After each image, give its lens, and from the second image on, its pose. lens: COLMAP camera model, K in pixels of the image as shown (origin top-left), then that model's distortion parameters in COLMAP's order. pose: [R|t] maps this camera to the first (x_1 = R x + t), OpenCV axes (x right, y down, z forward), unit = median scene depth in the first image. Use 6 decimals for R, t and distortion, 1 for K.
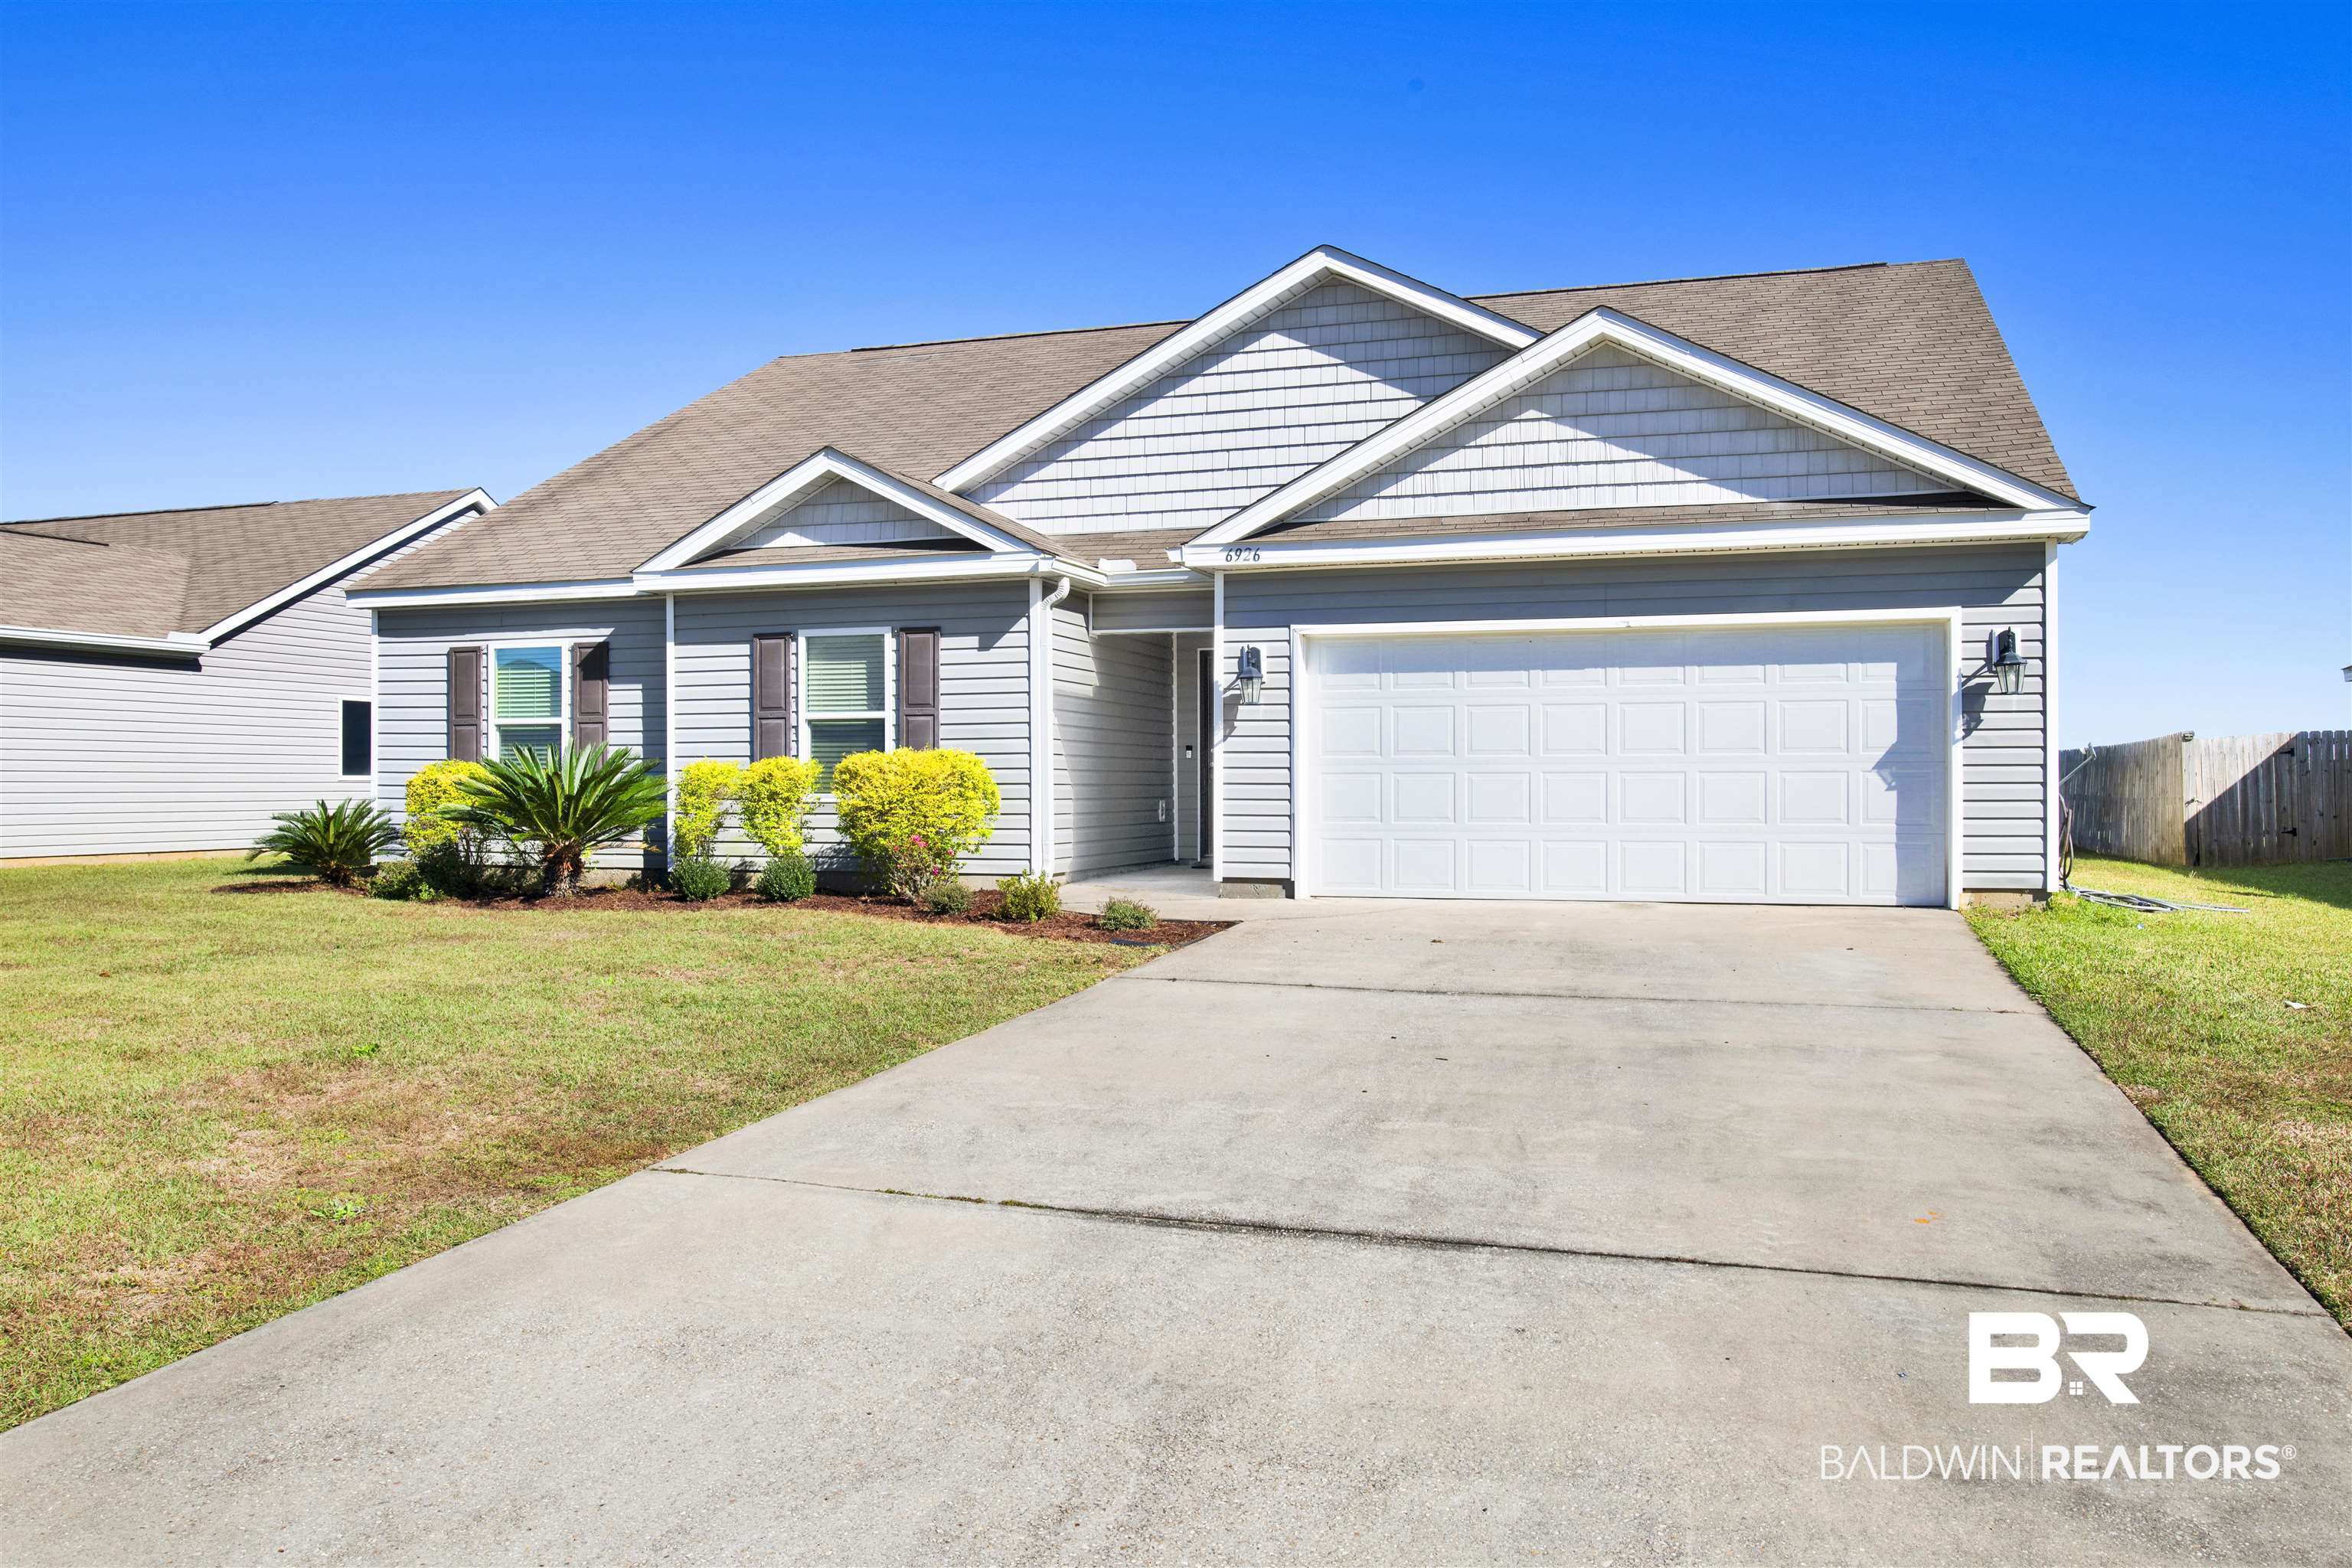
lens RADIAL K [[1830.0, 0, 1177.0], [0, 1830.0, 776.0], [0, 0, 1]] dist [0.007319, -0.001861]
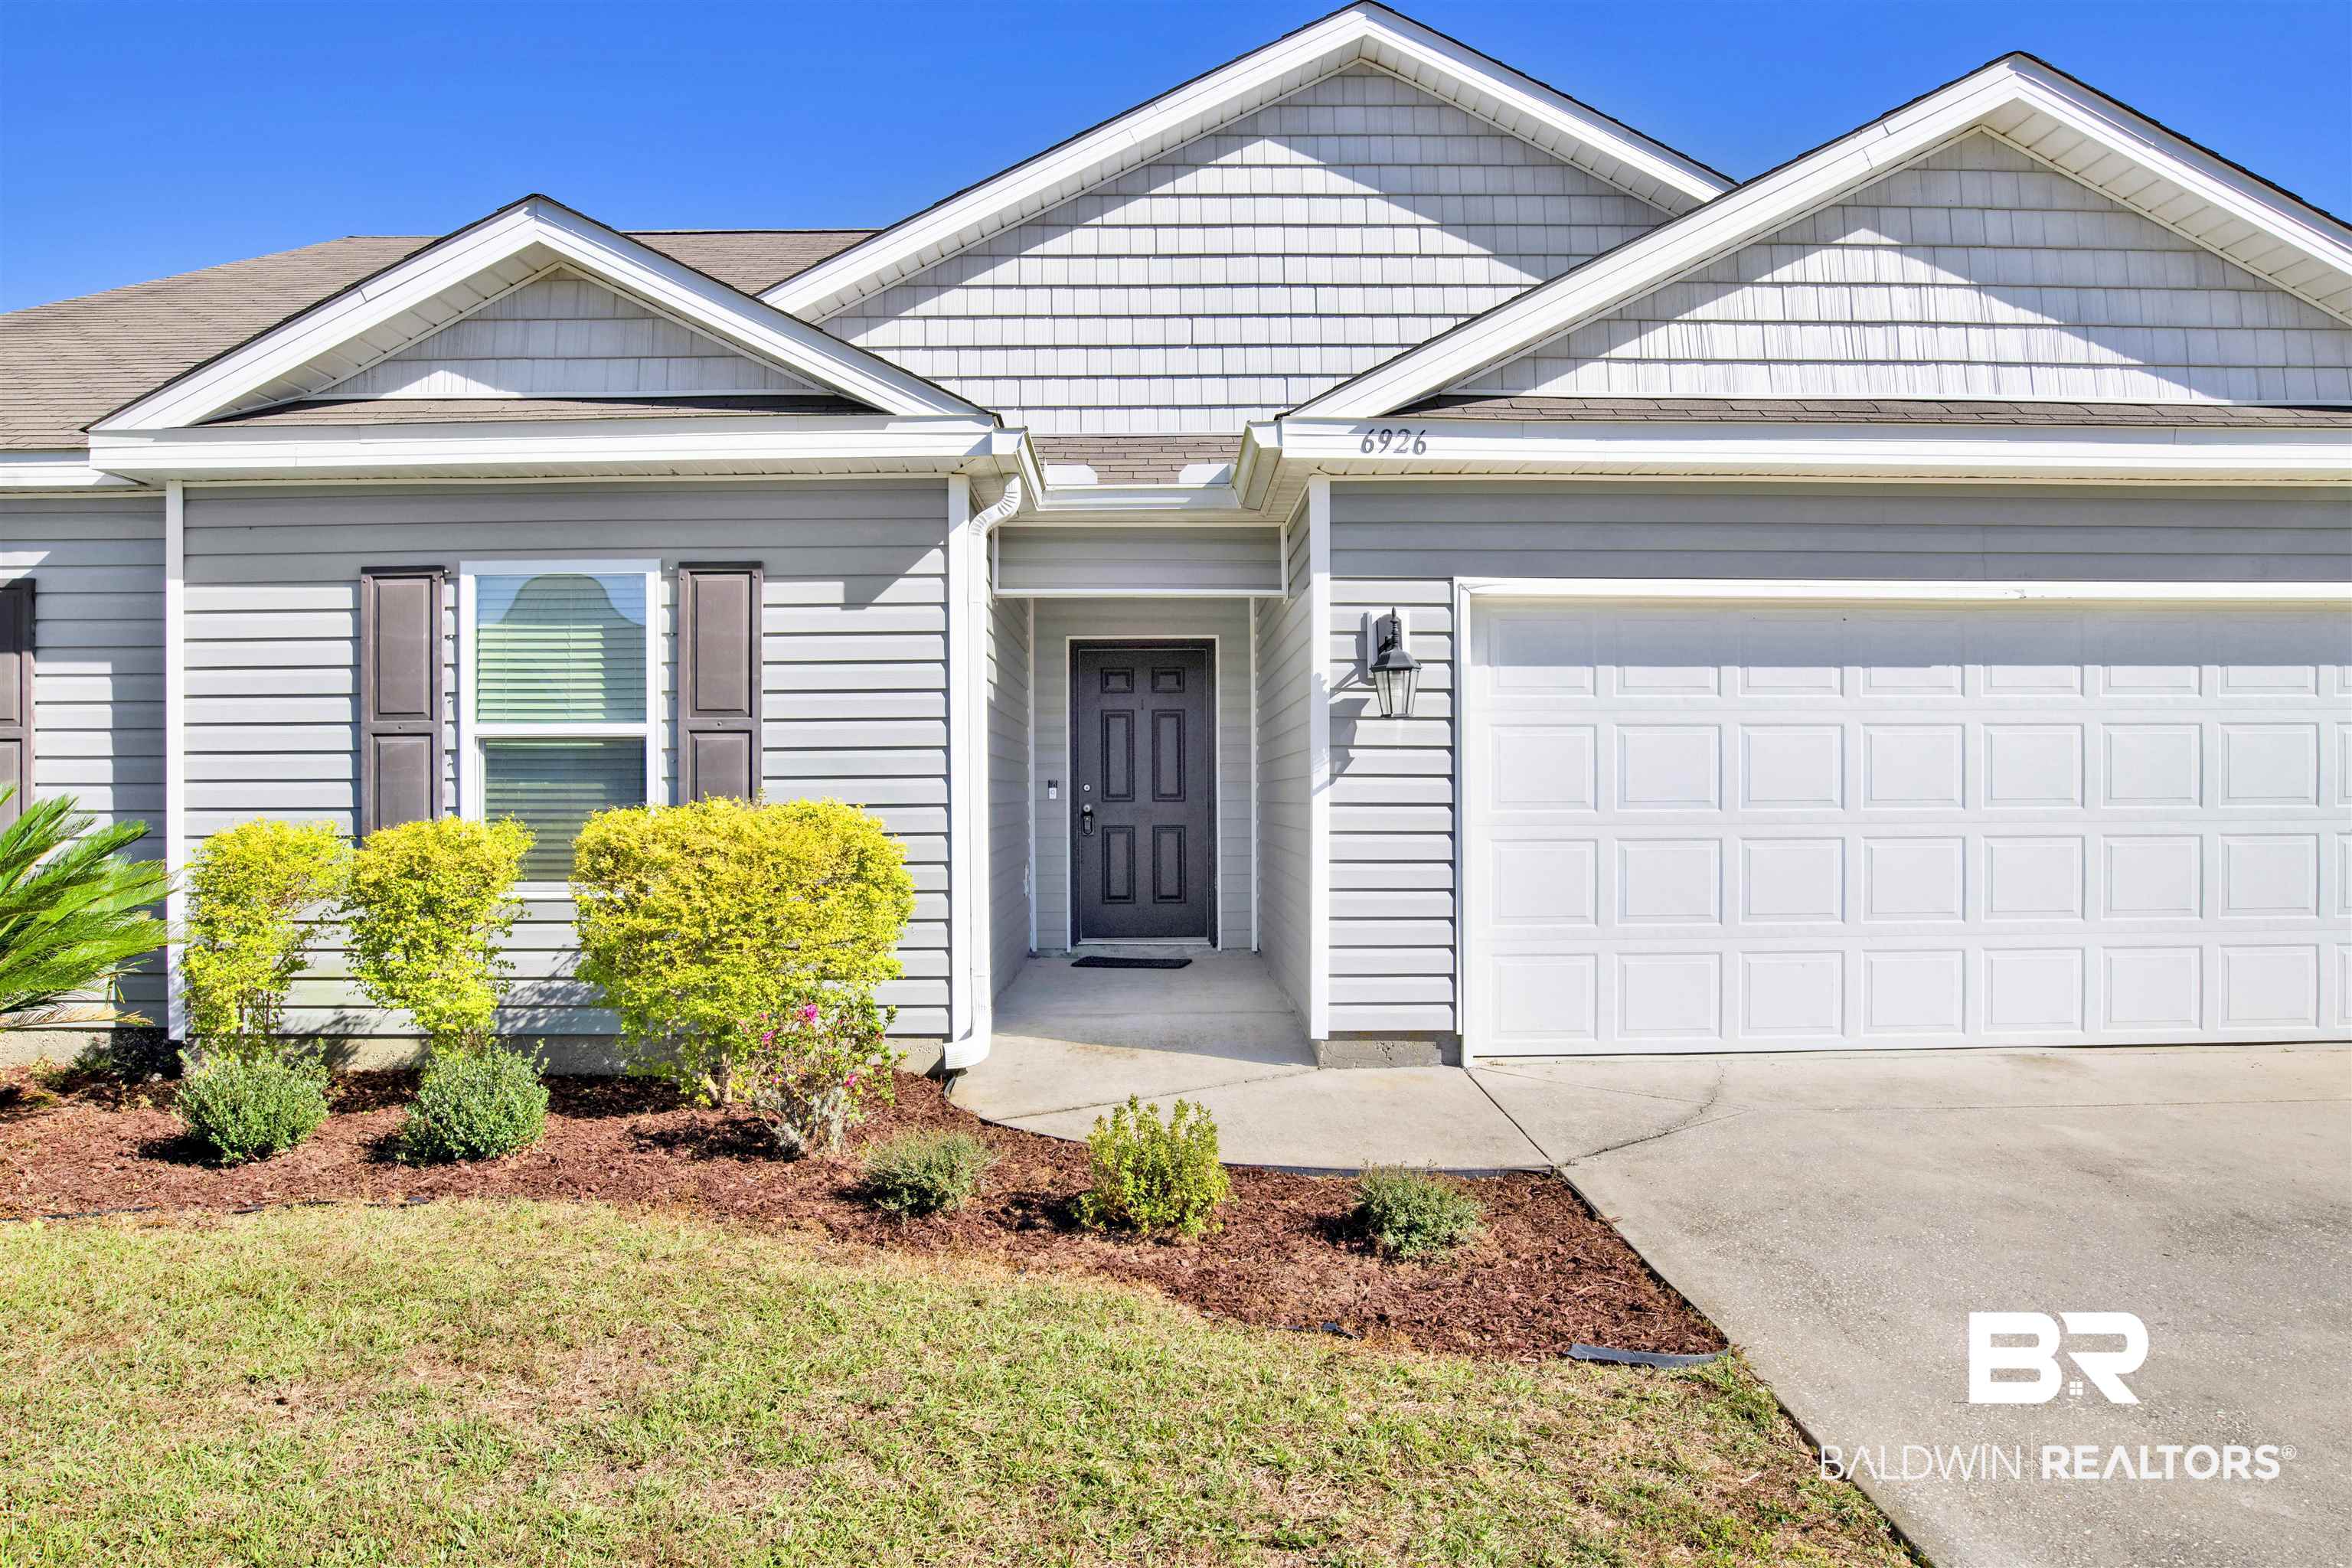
lens RADIAL K [[1497.0, 0, 1176.9], [0, 1497.0, 776.6], [0, 0, 1]] dist [-0.043829, 0.012540]
pose [[0.945603, 0.000327, 0.325323, -0.158206], [0.000987, 0.999992, -0.003873, -0.018833], [-0.325322, 0.003984, 0.945595, 0.567034]]
